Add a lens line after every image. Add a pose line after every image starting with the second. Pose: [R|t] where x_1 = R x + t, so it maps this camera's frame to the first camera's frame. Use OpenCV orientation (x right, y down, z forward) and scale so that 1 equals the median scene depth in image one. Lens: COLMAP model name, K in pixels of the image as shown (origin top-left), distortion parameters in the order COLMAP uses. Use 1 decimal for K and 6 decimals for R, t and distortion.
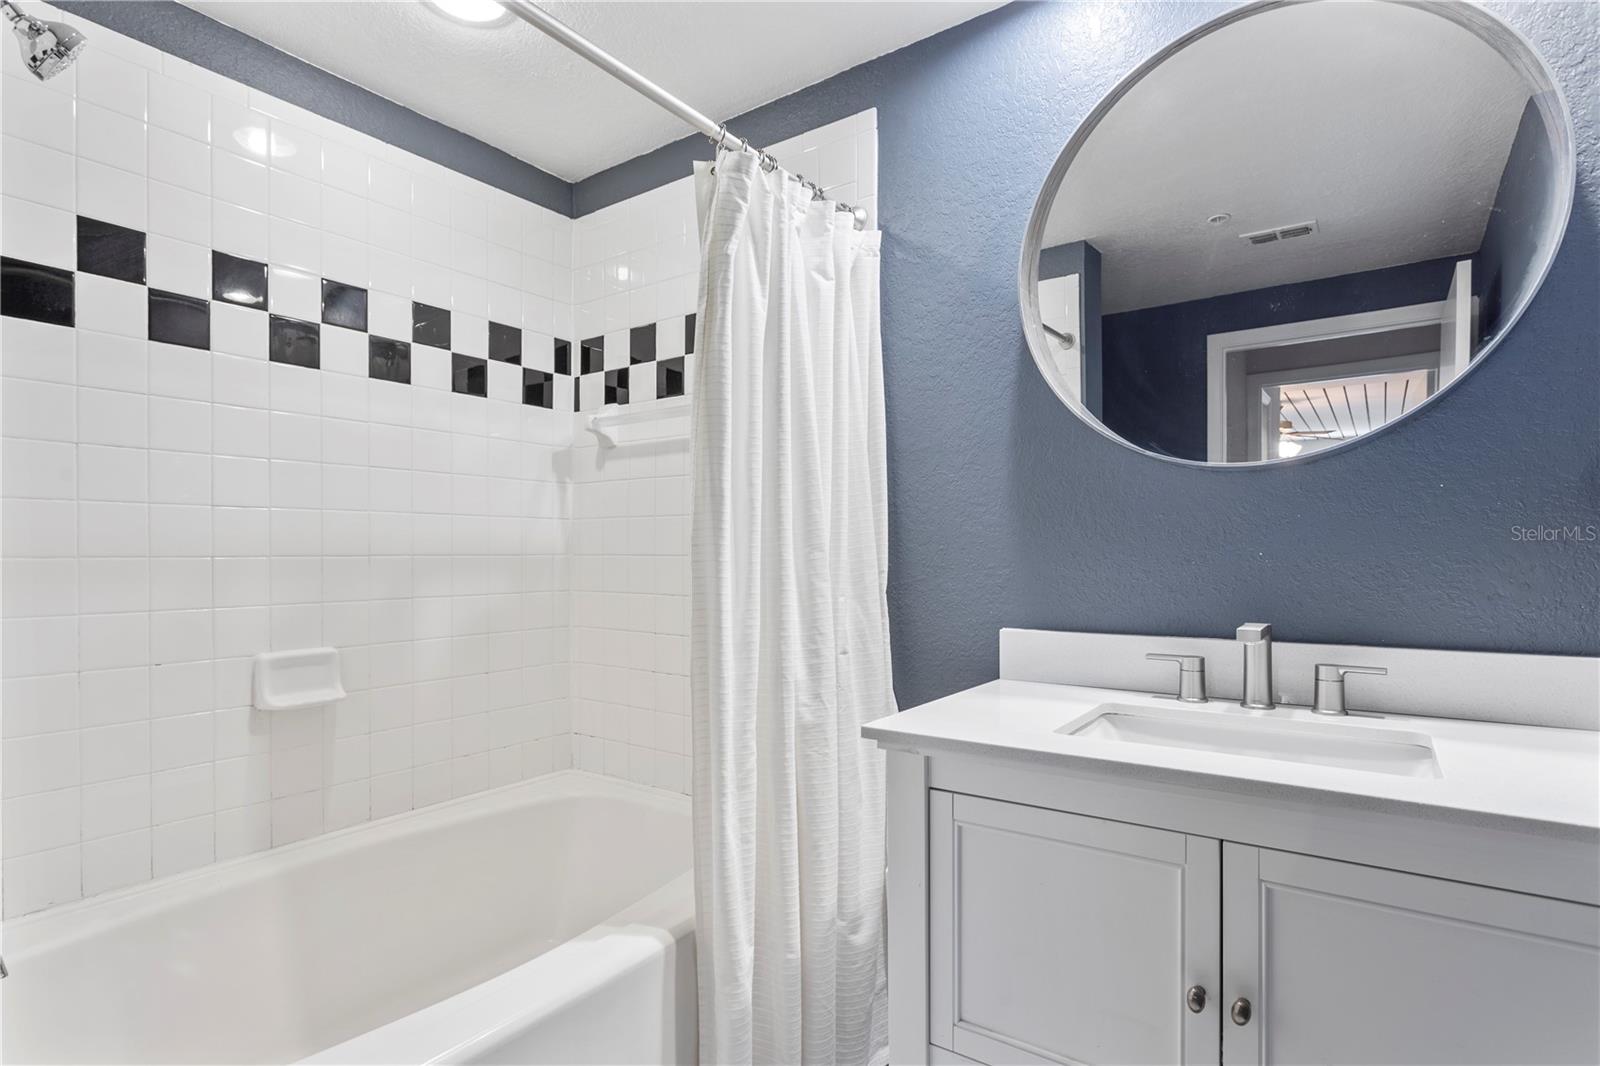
lens RADIAL K [[799.2, 0, 798.1], [0, 799.2, 564.6], [0, 0, 1]] dist [-0.003690, 0.000691]
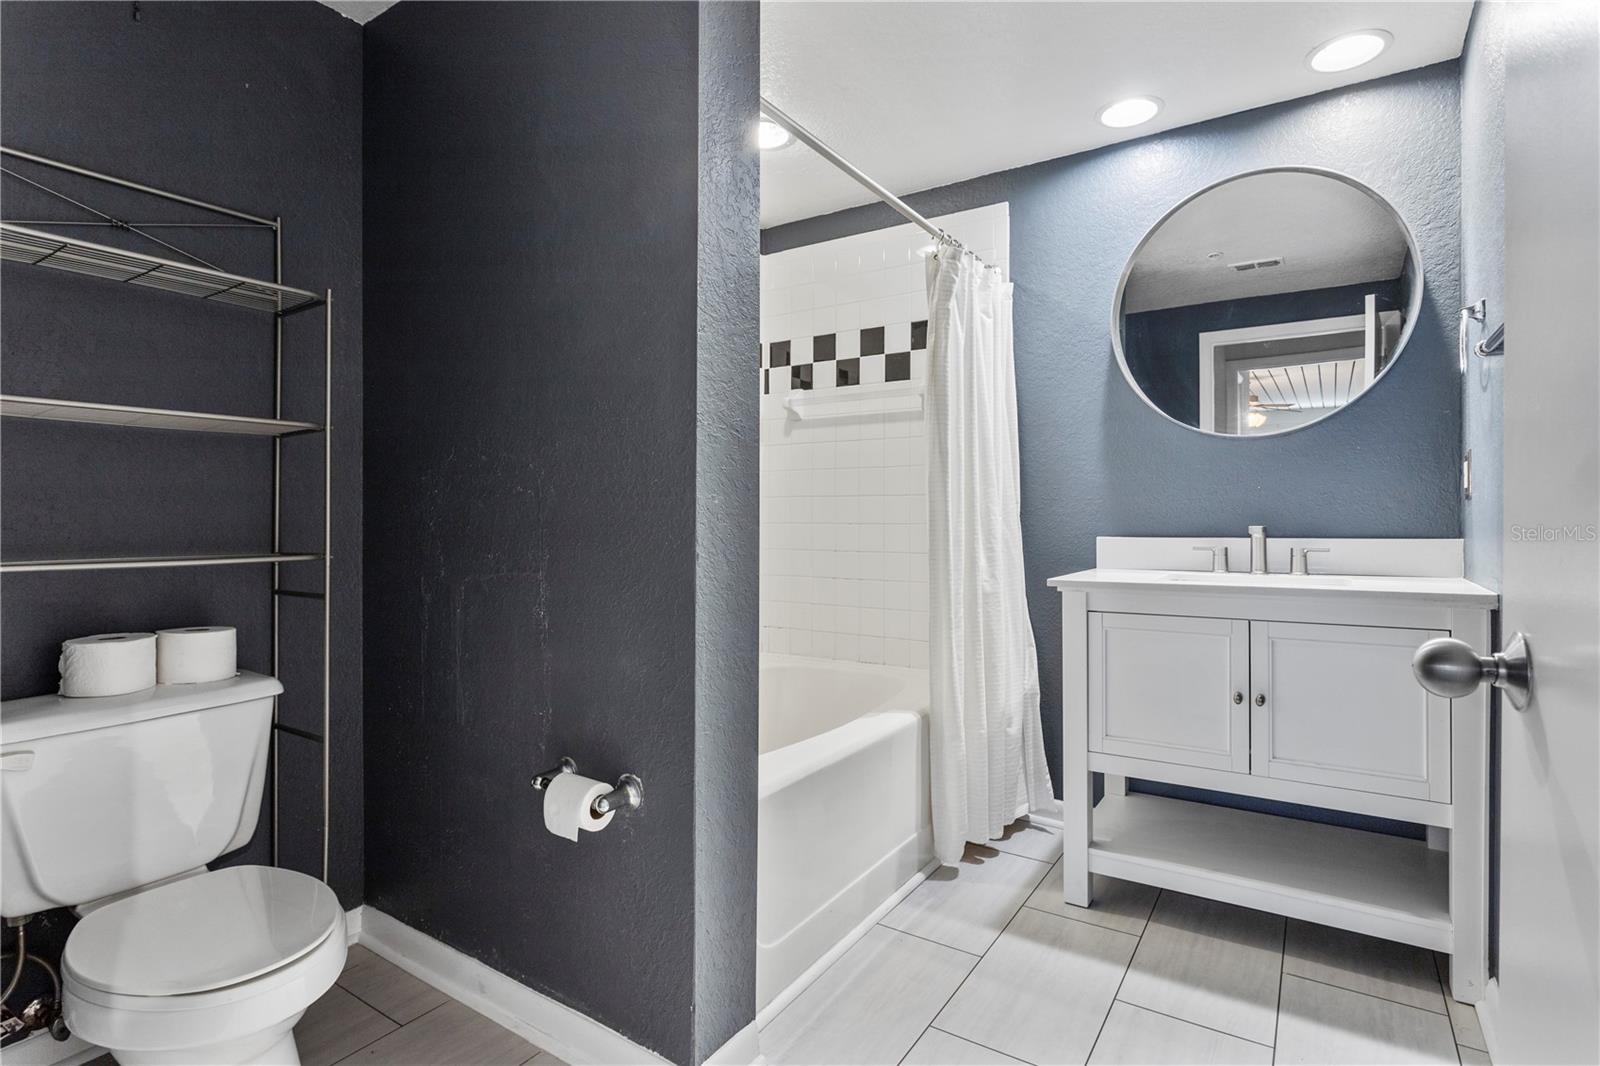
lens RADIAL K [[795.0, 0, 805.8], [0, 795.0, 525.2], [0, 0, 1]] dist [-0.008973, 0.000675]
pose [[0.999135, -0.000753, 0.041576, -0.393877], [0.000965, 0.999987, -0.005083, 0.063855], [-0.041572, 0.005119, 0.999122, -0.561369]]
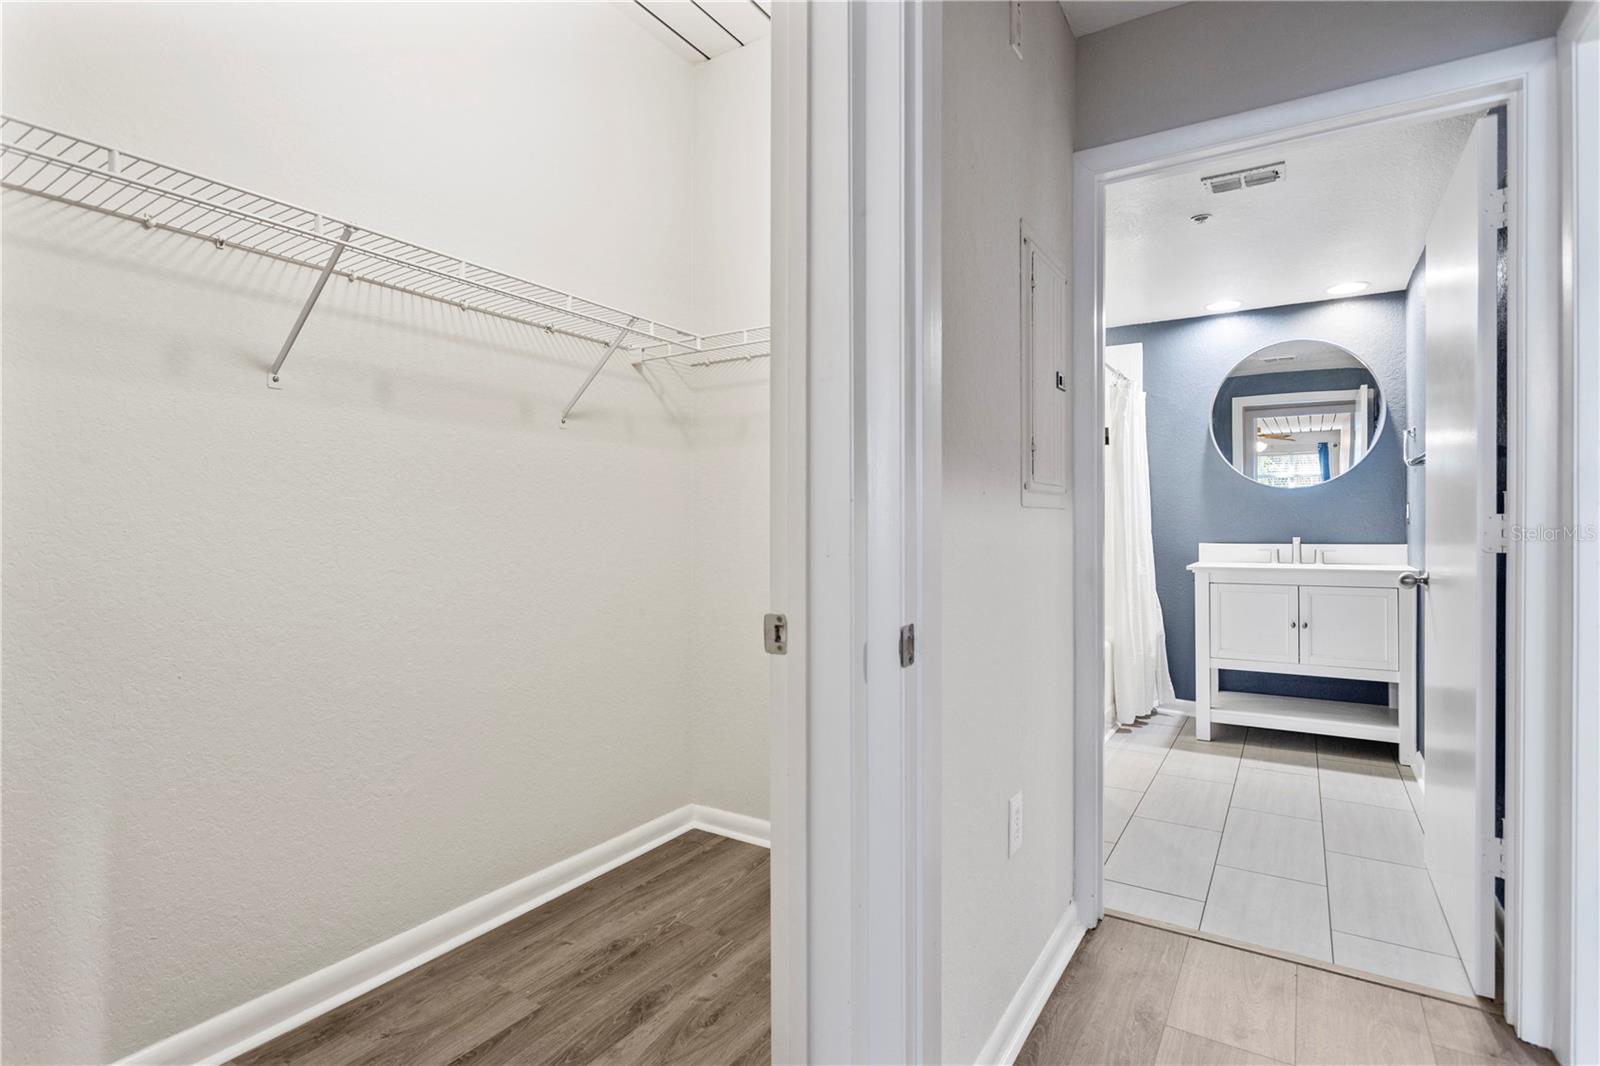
lens RADIAL K [[793.6, 0, 801.4], [0, 793.6, 522.5], [0, 0, 1]] dist [-0.007788, 0.003130]
pose [[0.998428, 0.002527, 0.055991, -1.262614], [-0.001672, 0.999881, -0.015314, 0.052556], [-0.056023, 0.015196, 0.998314, -1.637060]]
